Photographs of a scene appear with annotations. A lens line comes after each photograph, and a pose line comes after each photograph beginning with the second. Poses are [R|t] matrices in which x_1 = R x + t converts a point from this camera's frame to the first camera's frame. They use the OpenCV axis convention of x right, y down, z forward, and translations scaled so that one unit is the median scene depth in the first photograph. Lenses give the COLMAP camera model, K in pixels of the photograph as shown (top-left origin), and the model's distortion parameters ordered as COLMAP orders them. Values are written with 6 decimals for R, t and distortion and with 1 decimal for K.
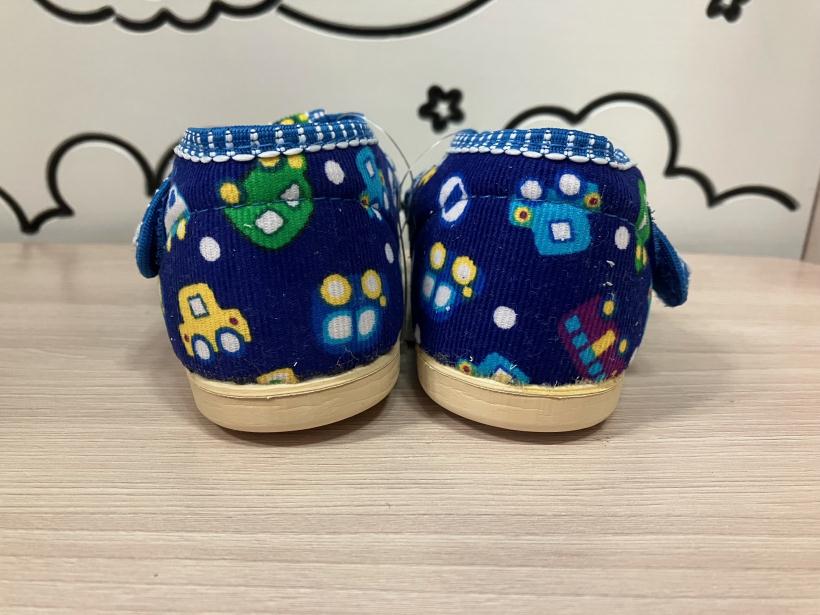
lens RADIAL K [[693.4, 0, 406.4], [0, 693.4, 309.3], [0, 0, 1]] dist [-0.018473, 0.004661]
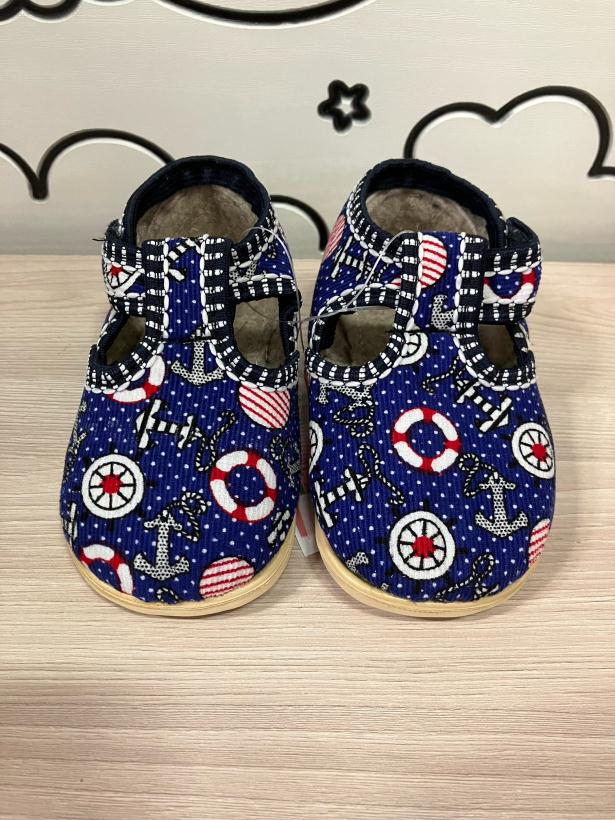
lens RADIAL K [[680.4, 0, 308.8], [0, 680.4, 409.7], [0, 0, 1]] dist [-0.013753, 0.005146]
pose [[0.999431, 0.017161, -0.029048, 0.087163], [-0.003544, 0.909619, 0.415429, -0.700603], [0.033552, -0.415089, 0.909162, 0.106986]]
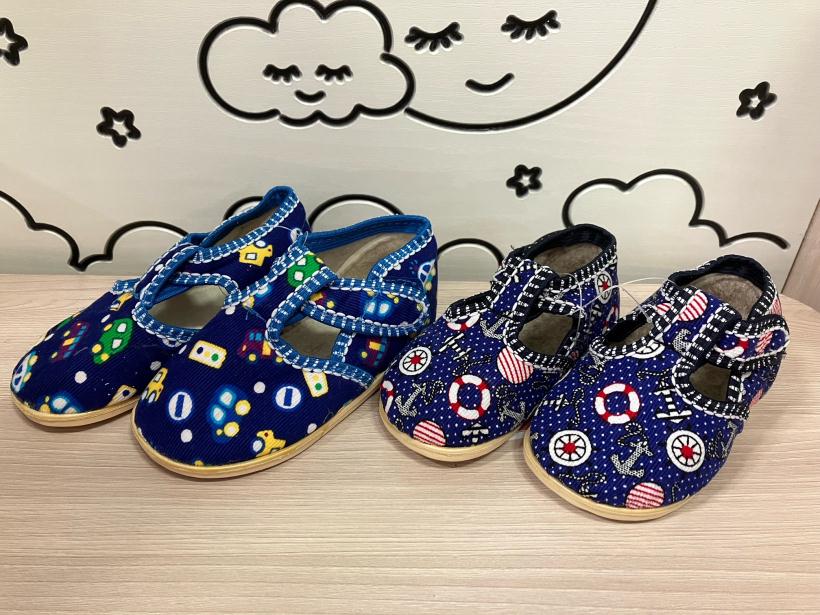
lens RADIAL K [[674.8, 0, 410.0], [0, 674.8, 307.5], [0, 0, 1]] dist [0.001150, 0.005417]
pose [[0.999935, 0.011324, 0.001268, -0.390127], [-0.011297, 0.970748, 0.239836, -0.851308], [0.001485, -0.239834, 0.970813, -0.707128]]
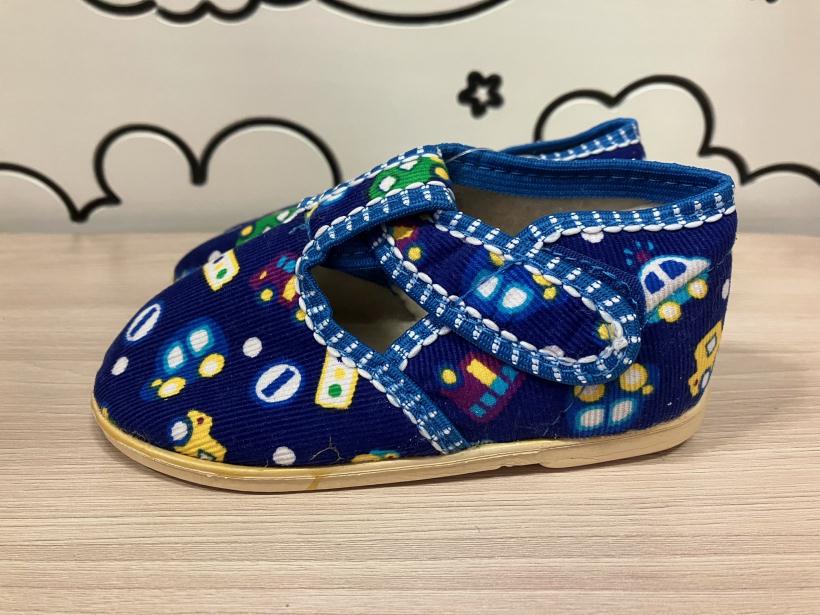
lens RADIAL K [[691.0, 0, 407.4], [0, 691.0, 305.6], [0, 0, 1]] dist [-0.017514, 0.008353]
pose [[0.999875, -0.014636, -0.006025, -0.129702], [0.015137, 0.995470, 0.093866, -0.185022], [0.004624, -0.093946, 0.995567, -0.076823]]
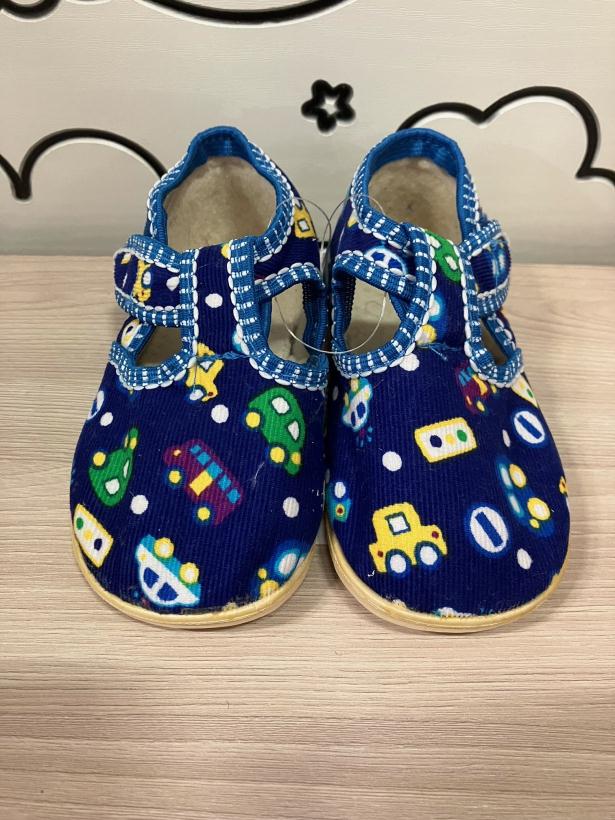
lens RADIAL K [[680.4, 0, 308.8], [0, 680.4, 409.7], [0, 0, 1]] dist [-0.013753, 0.005146]
pose [[0.999195, 0.021608, -0.033788, 0.149657], [-0.005501, 0.908335, 0.418207, -0.707590], [0.039728, -0.417684, 0.907723, 0.133856]]
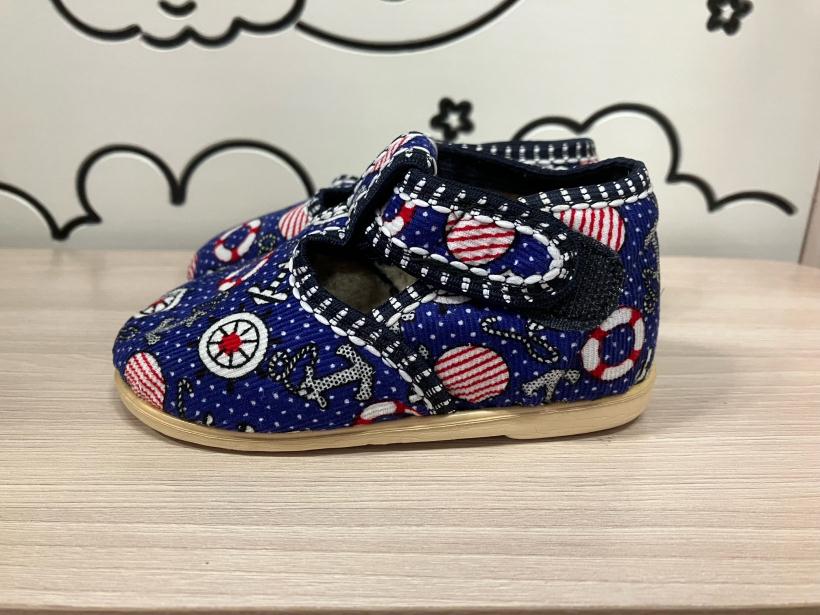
lens RADIAL K [[691.0, 0, 407.4], [0, 691.0, 305.6], [0, 0, 1]] dist [-0.017514, 0.008353]
pose [[0.999954, -0.002874, -0.009119, -0.020112], [0.002931, 0.999976, 0.006217, -0.036864], [0.009101, -0.006244, 0.999939, -0.106207]]
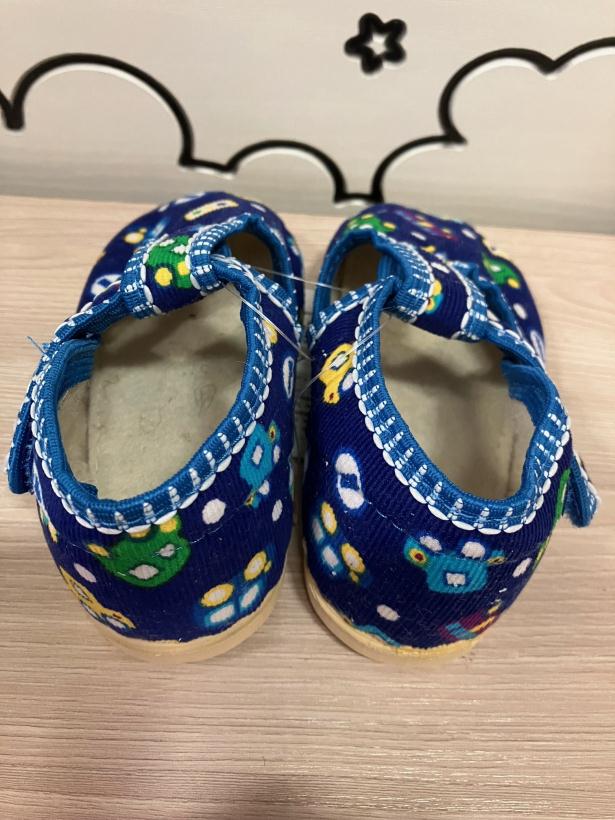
lens RADIAL K [[691.0, 0, 307.5], [0, 691.0, 410.0], [0, 0, 1]] dist [-0.017514, 0.008353]
pose [[0.997699, 0.067792, -0.000088, 0.007955], [-0.056333, 0.829773, 0.555251, -0.875352], [0.037715, -0.553968, 0.831683, 0.368588]]
